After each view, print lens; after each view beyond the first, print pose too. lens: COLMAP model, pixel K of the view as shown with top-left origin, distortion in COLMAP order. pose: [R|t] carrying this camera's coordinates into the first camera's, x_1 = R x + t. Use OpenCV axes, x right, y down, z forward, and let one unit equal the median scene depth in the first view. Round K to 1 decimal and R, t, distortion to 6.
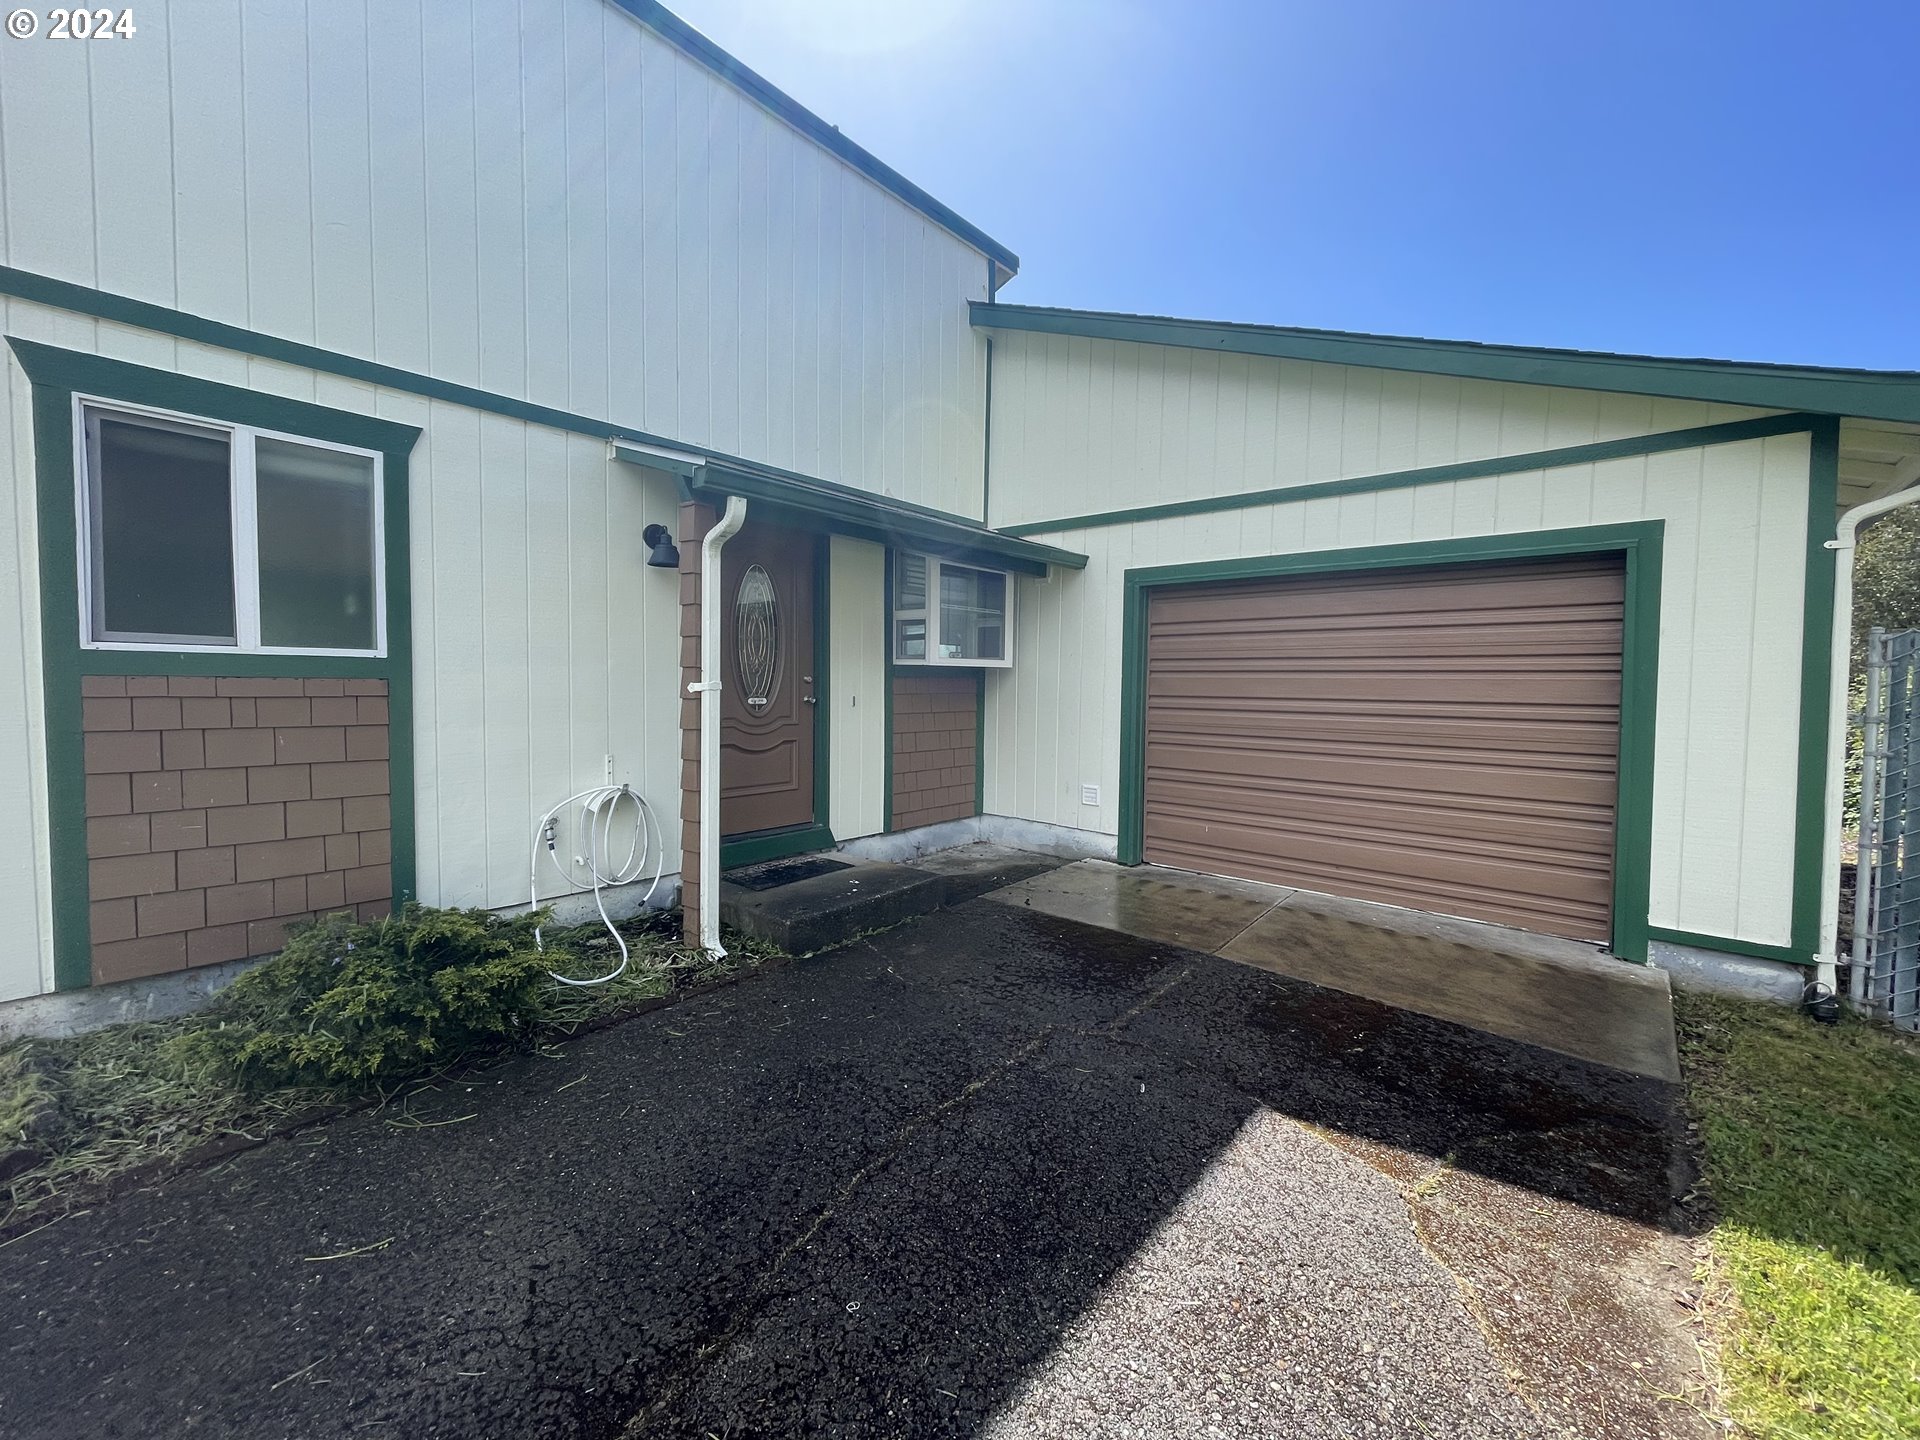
lens RADIAL K [[776.6, 0, 955.3], [0, 776.6, 724.9], [0, 0, 1]] dist [0.000558, 0.000038]
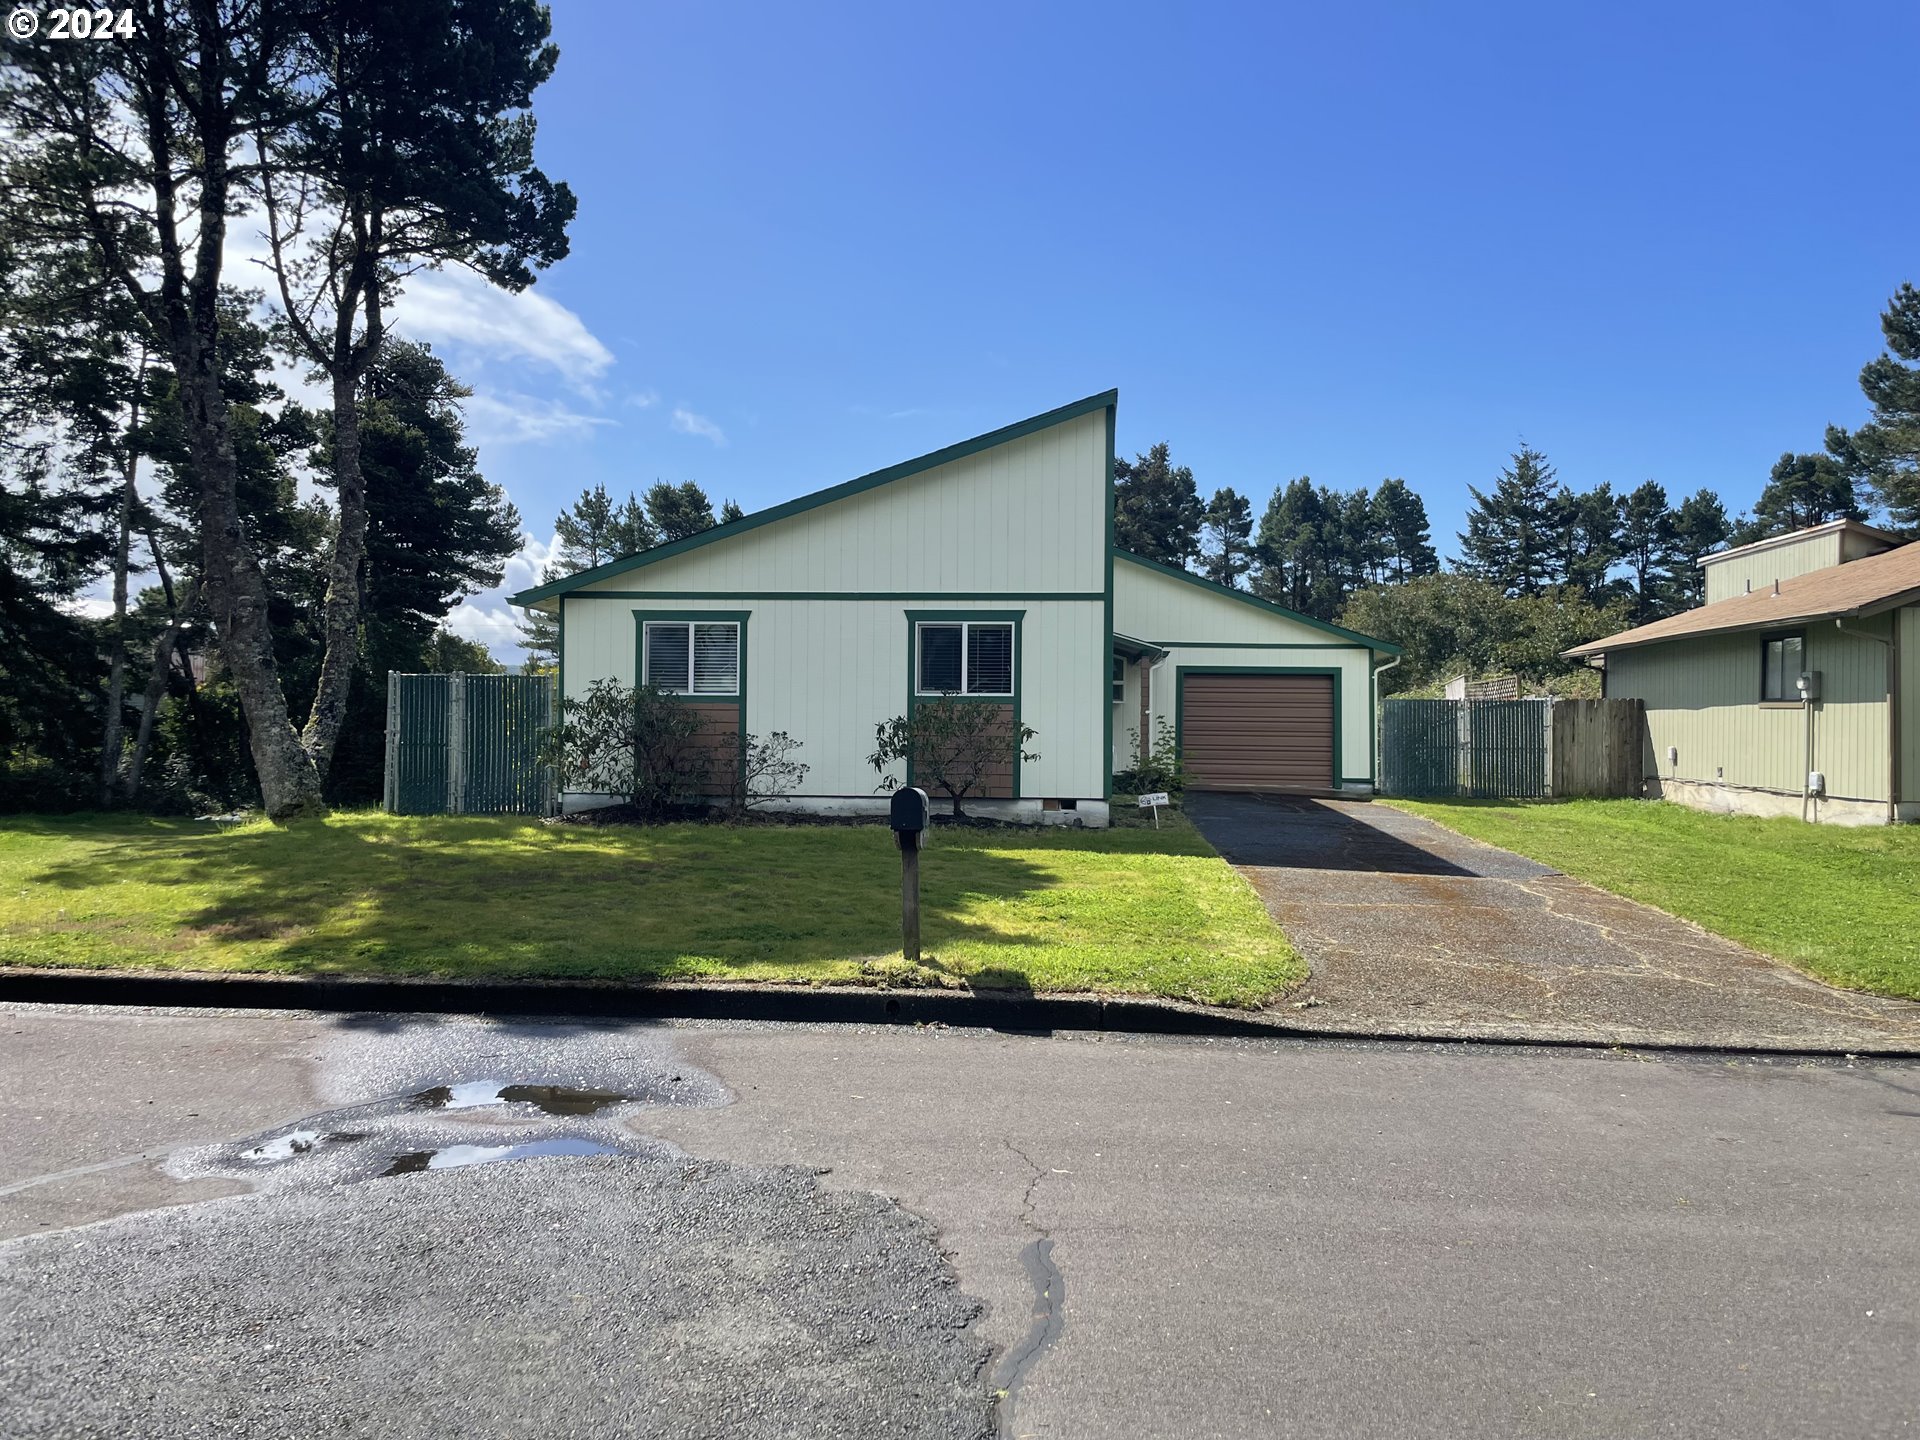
lens RADIAL K [[1509.2, 0, 960.0], [0, 1509.2, 720.0], [0, 0, 1]] dist [0.061136, 0.003807]
pose [[0.825115, 0.007260, 0.564918, -4.407776], [0.023772, 0.998586, -0.047554, 0.271217], [-0.564464, 0.052667, 0.823776, -3.691728]]
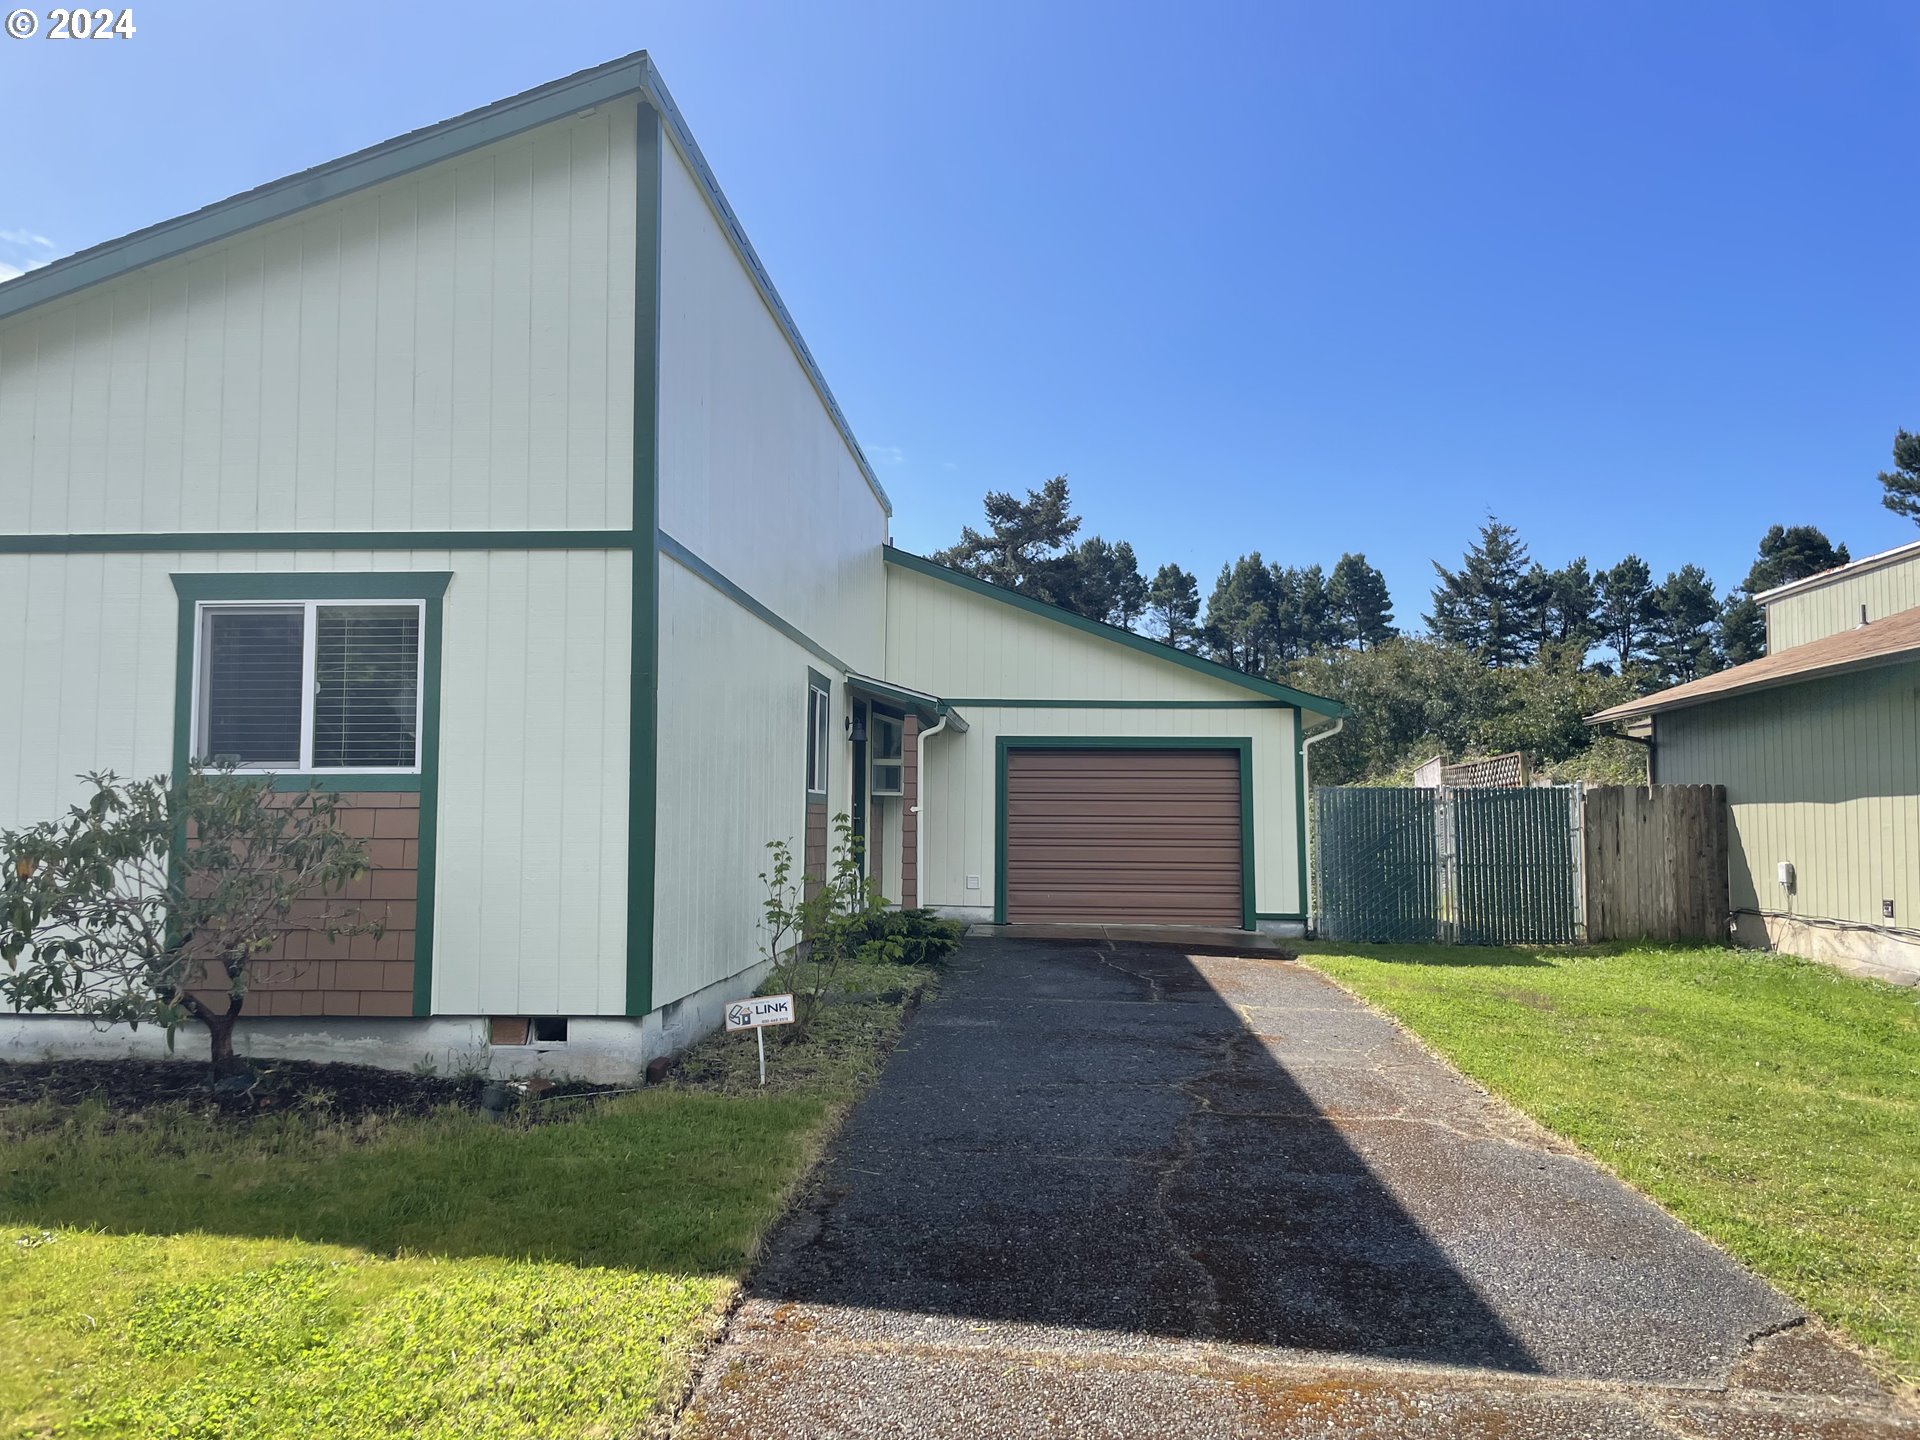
lens RADIAL K [[1673.9, 0, 960.0], [0, 1673.9, 720.0], [0, 0, 1]] dist [0.109497, -0.006054]
pose [[0.797948, 0.037484, 0.601559, -2.692340], [0.033661, 0.993735, -0.106571, 0.184528], [-0.601785, 0.105287, 0.791687, -2.357194]]
